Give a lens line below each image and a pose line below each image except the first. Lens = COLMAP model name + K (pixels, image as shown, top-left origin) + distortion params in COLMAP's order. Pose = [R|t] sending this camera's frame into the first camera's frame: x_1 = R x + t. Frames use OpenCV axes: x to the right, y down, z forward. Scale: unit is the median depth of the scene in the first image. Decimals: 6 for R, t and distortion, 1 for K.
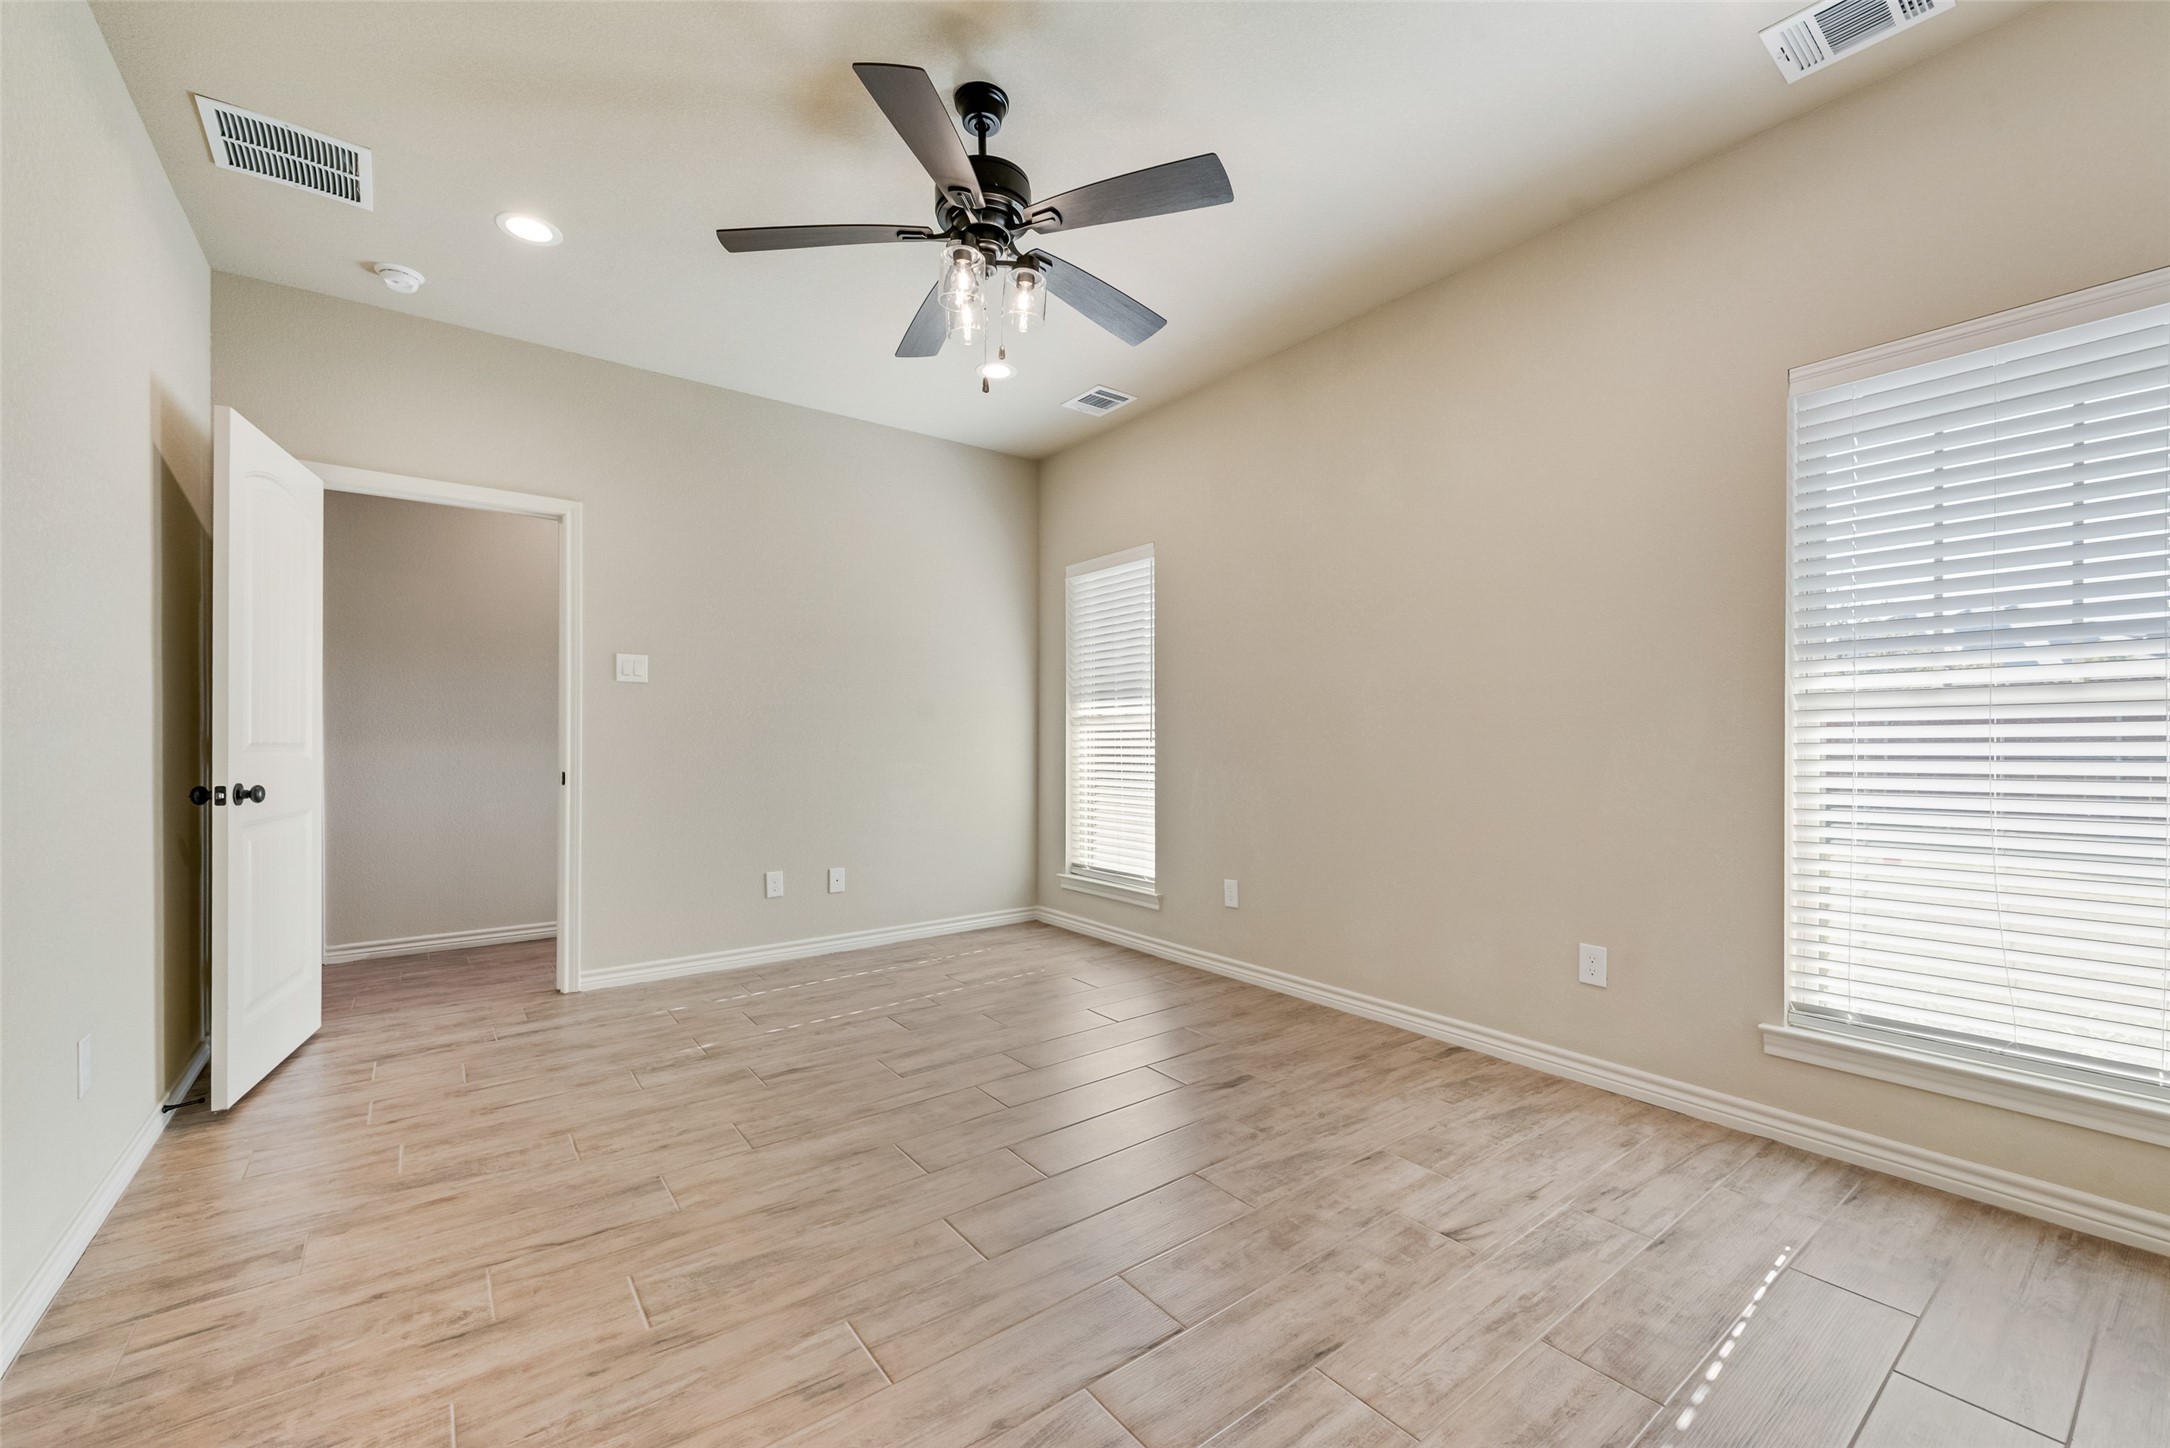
lens RADIAL K [[853.1, 0, 1083.3], [0, 853.1, 743.1], [0, 0, 1]] dist [0.014536, -0.002242]
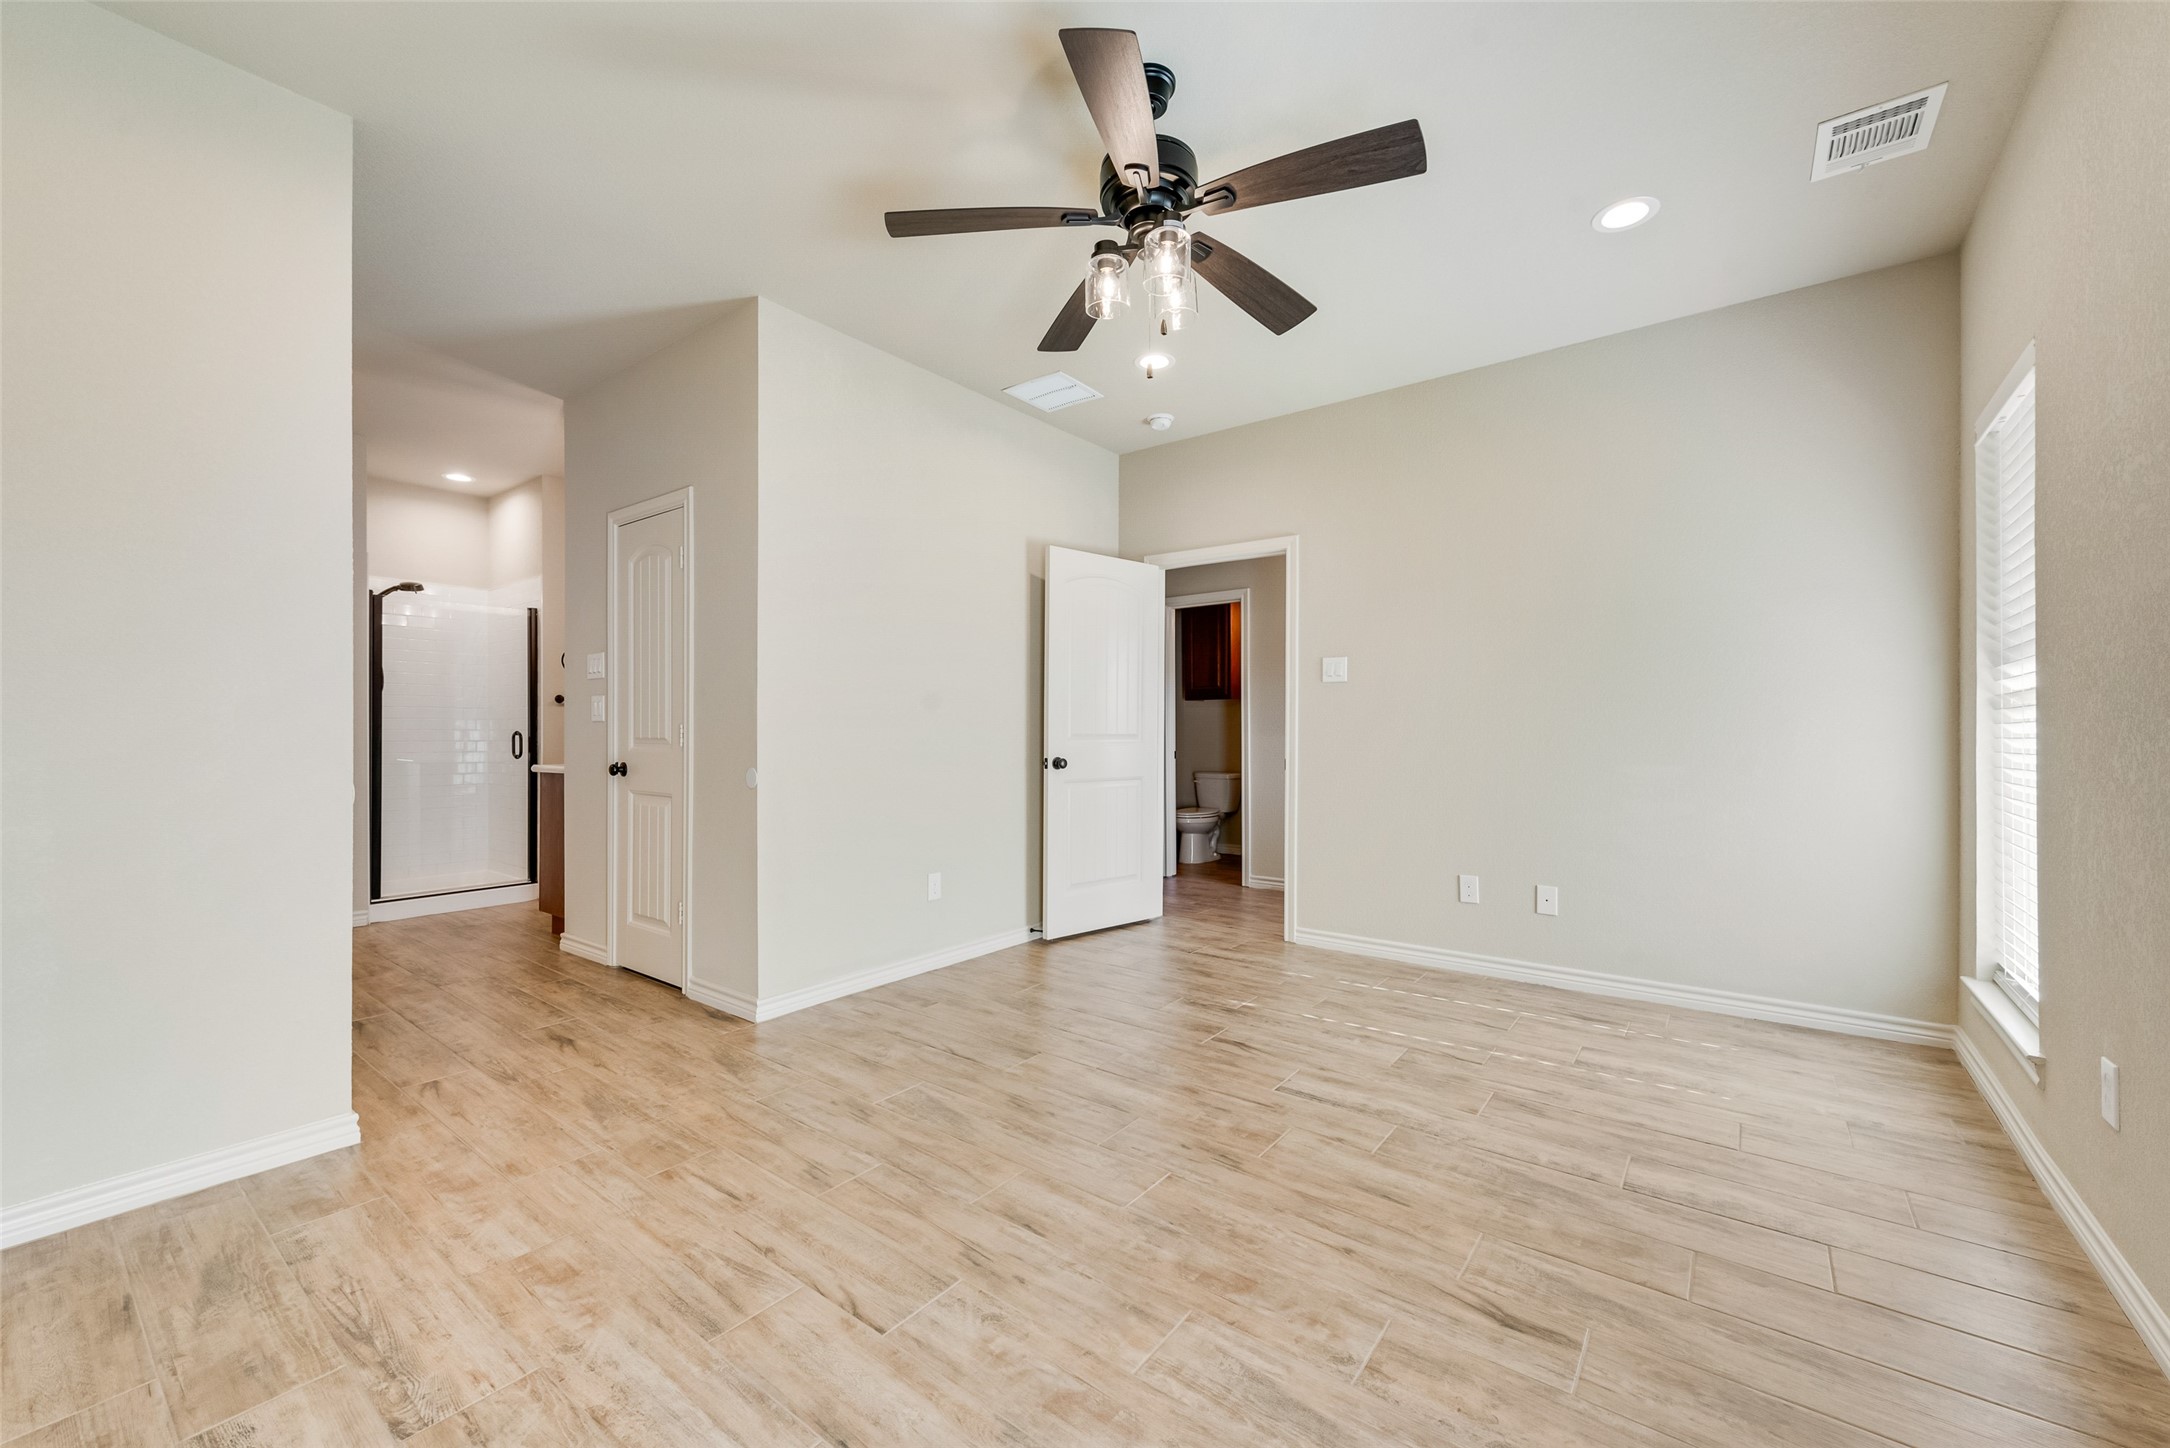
lens RADIAL K [[853.1, 0, 1101.6], [0, 853.1, 721.9], [0, 0, 1]] dist [0.014536, -0.002242]
pose [[0.280022, -0.008693, -0.959954, 0.698374], [-0.007312, 0.999911, -0.011188, -0.004888], [0.959966, 0.010152, 0.279933, 0.588725]]
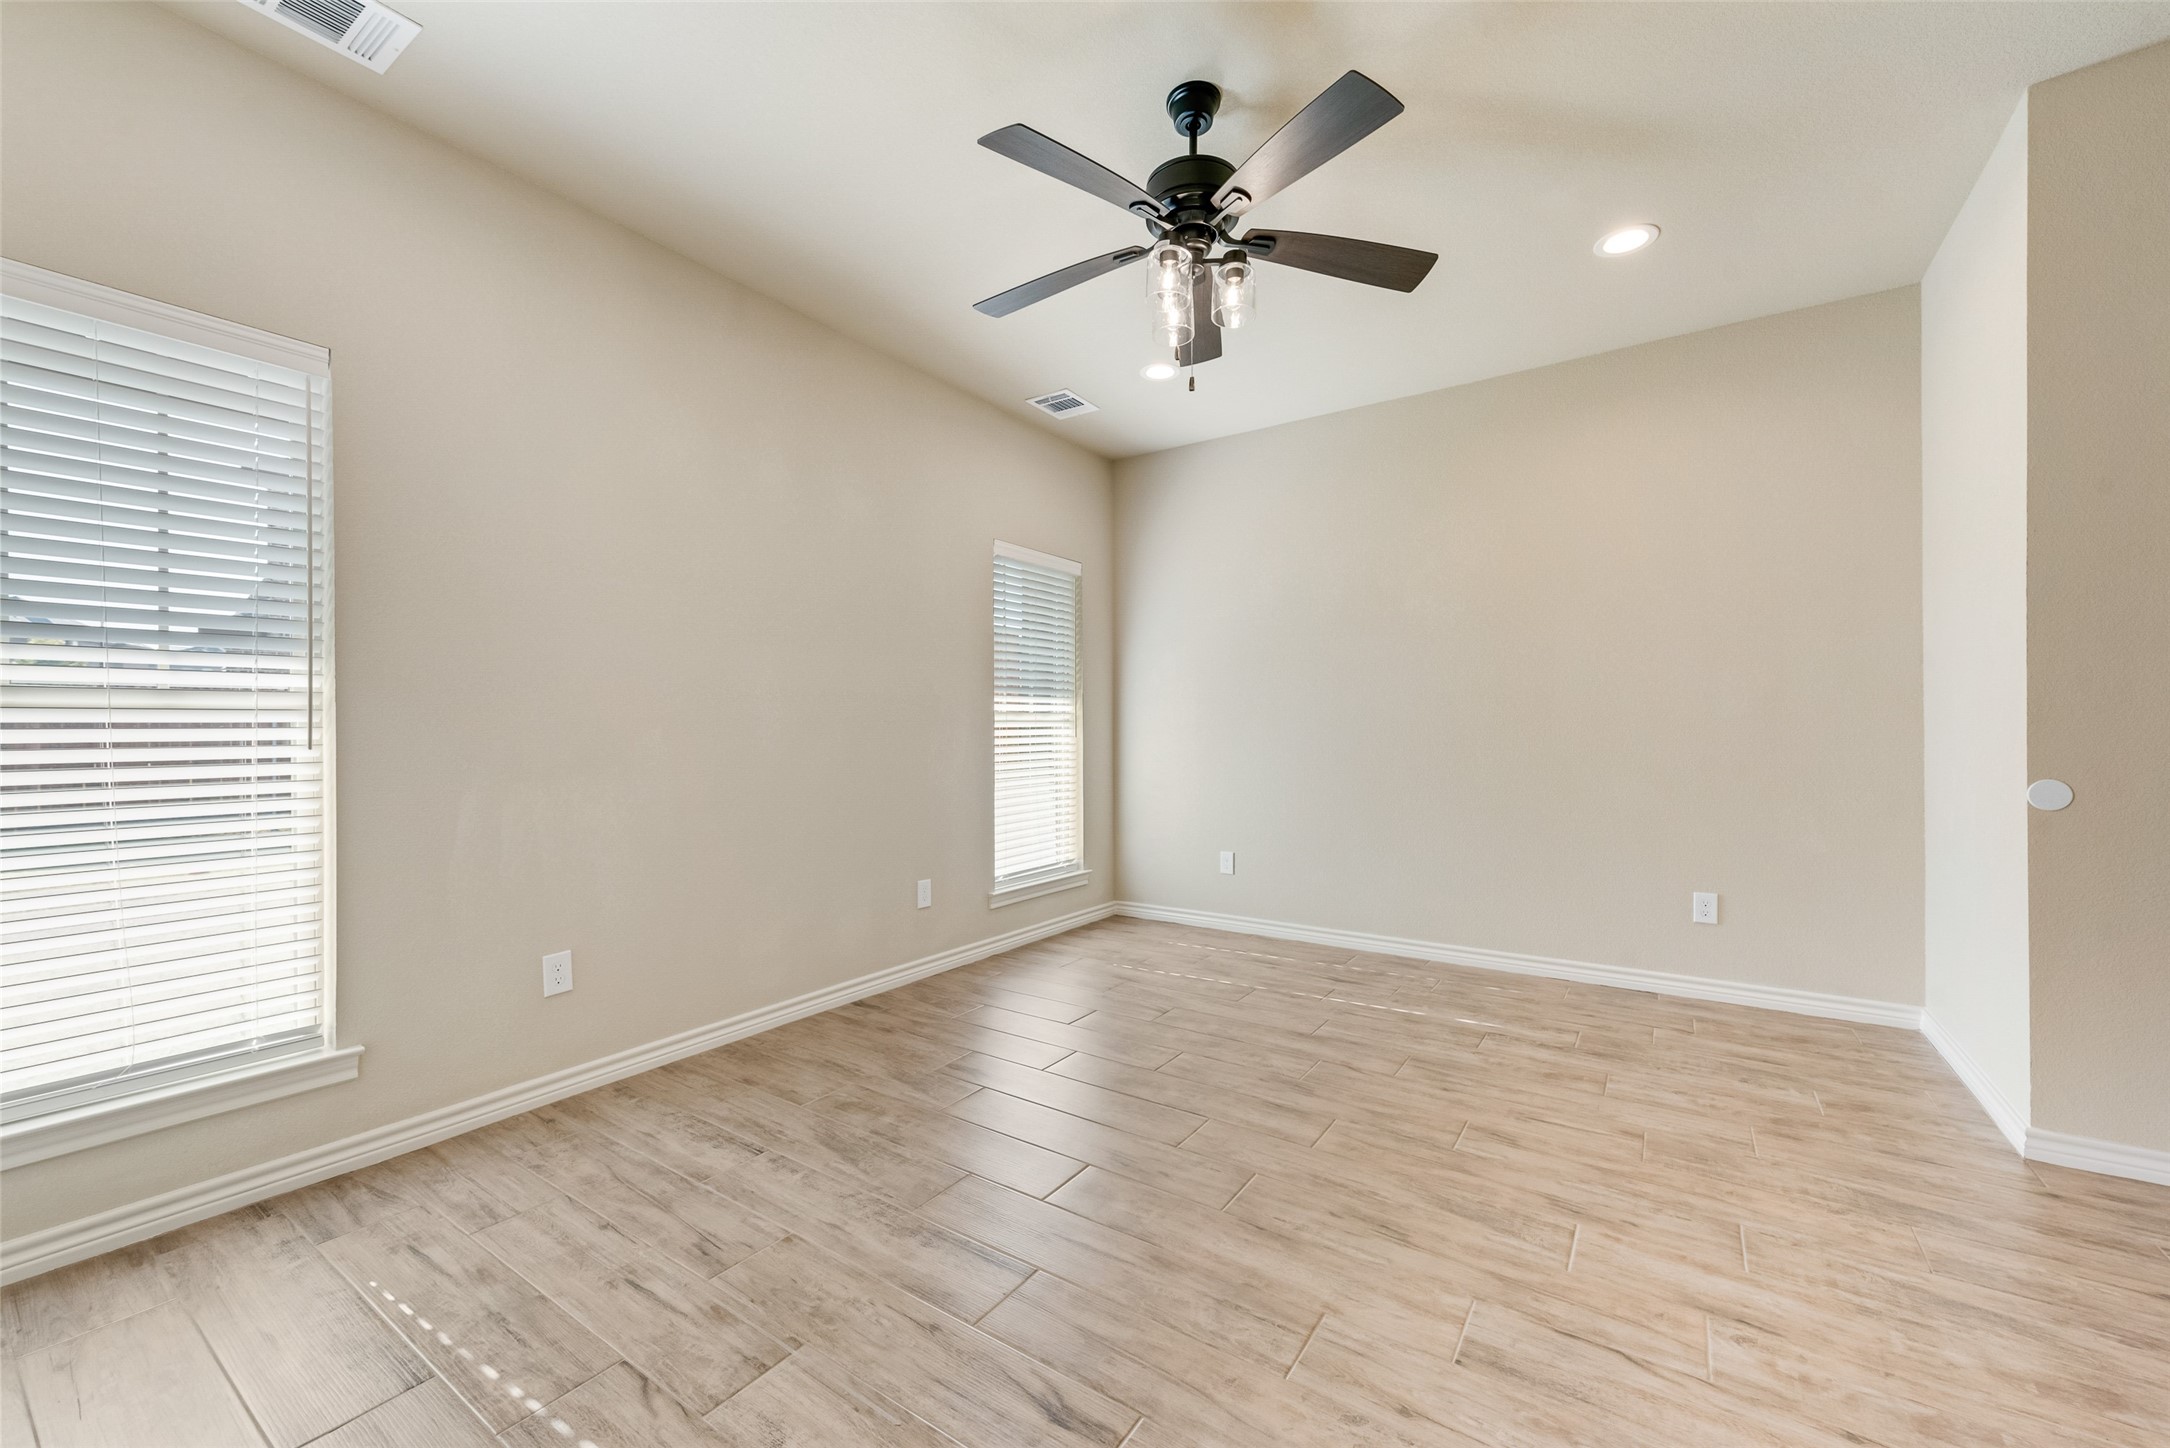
lens RADIAL K [[853.1, 0, 1063.4], [0, 853.1, 724.1], [0, 0, 1]] dist [0.014536, -0.002242]
pose [[-0.288469, 0.013807, 0.957390, -0.899345], [0.014009, 0.999850, -0.010198, -0.009662], [-0.957387, 0.010470, -0.288619, 1.250876]]
